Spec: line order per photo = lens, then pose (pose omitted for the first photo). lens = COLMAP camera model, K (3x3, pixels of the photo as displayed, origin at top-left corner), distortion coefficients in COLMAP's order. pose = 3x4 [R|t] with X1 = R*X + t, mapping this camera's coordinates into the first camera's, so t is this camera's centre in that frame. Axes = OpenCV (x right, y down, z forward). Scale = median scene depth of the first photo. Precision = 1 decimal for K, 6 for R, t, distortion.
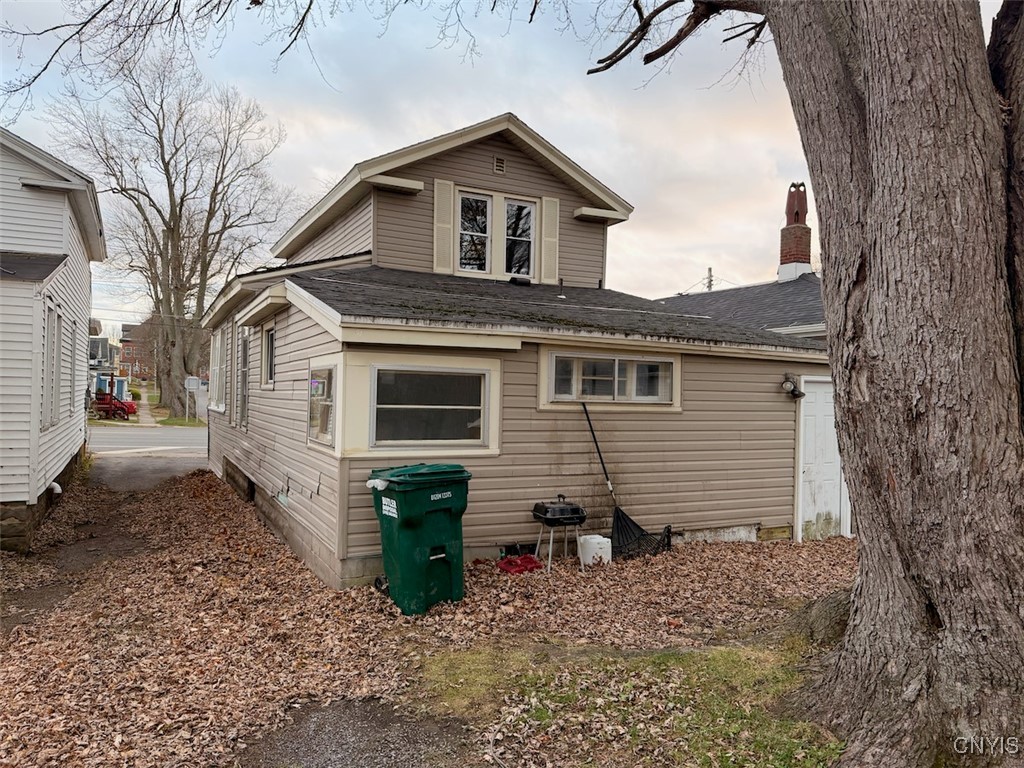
lens RADIAL K [[698.3, 0, 511.8], [0, 698.3, 383.5], [0, 0, 1]] dist [0.062571, -0.004071]
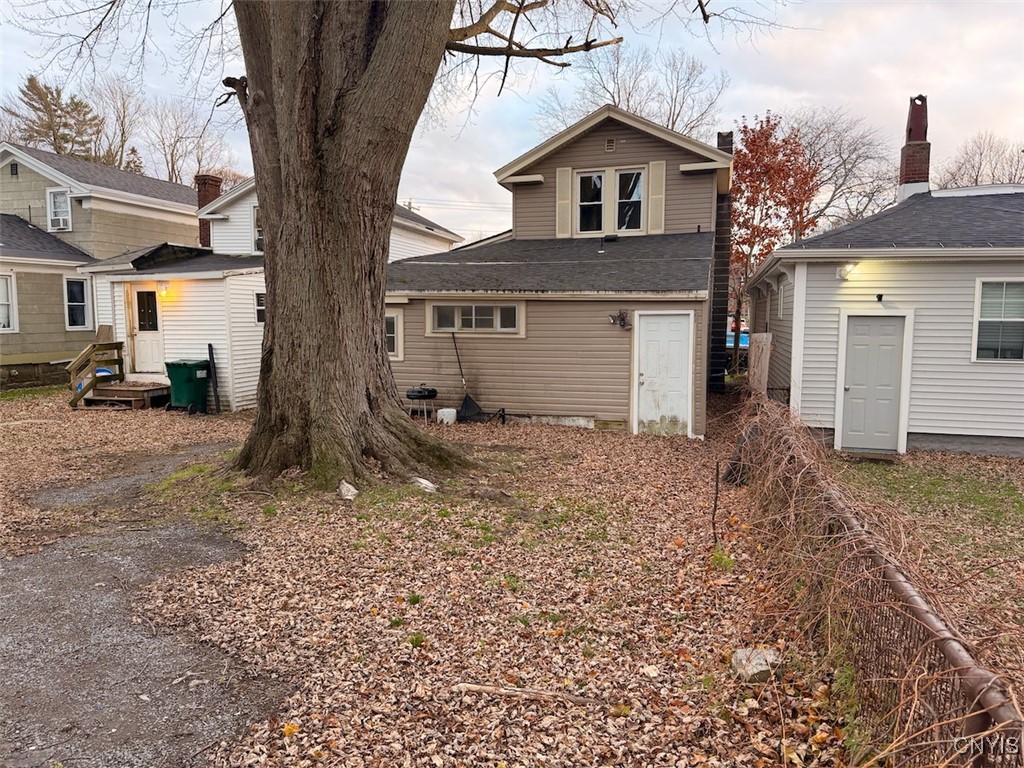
lens RADIAL K [[698.3, 0, 507.4], [0, 698.3, 386.0], [0, 0, 1]] dist [0.062571, -0.004071]
pose [[0.735948, 0.044901, -0.675547, 1.103742], [0.022756, 0.995594, 0.090964, 0.004276], [0.676655, -0.082318, 0.731684, -0.139191]]
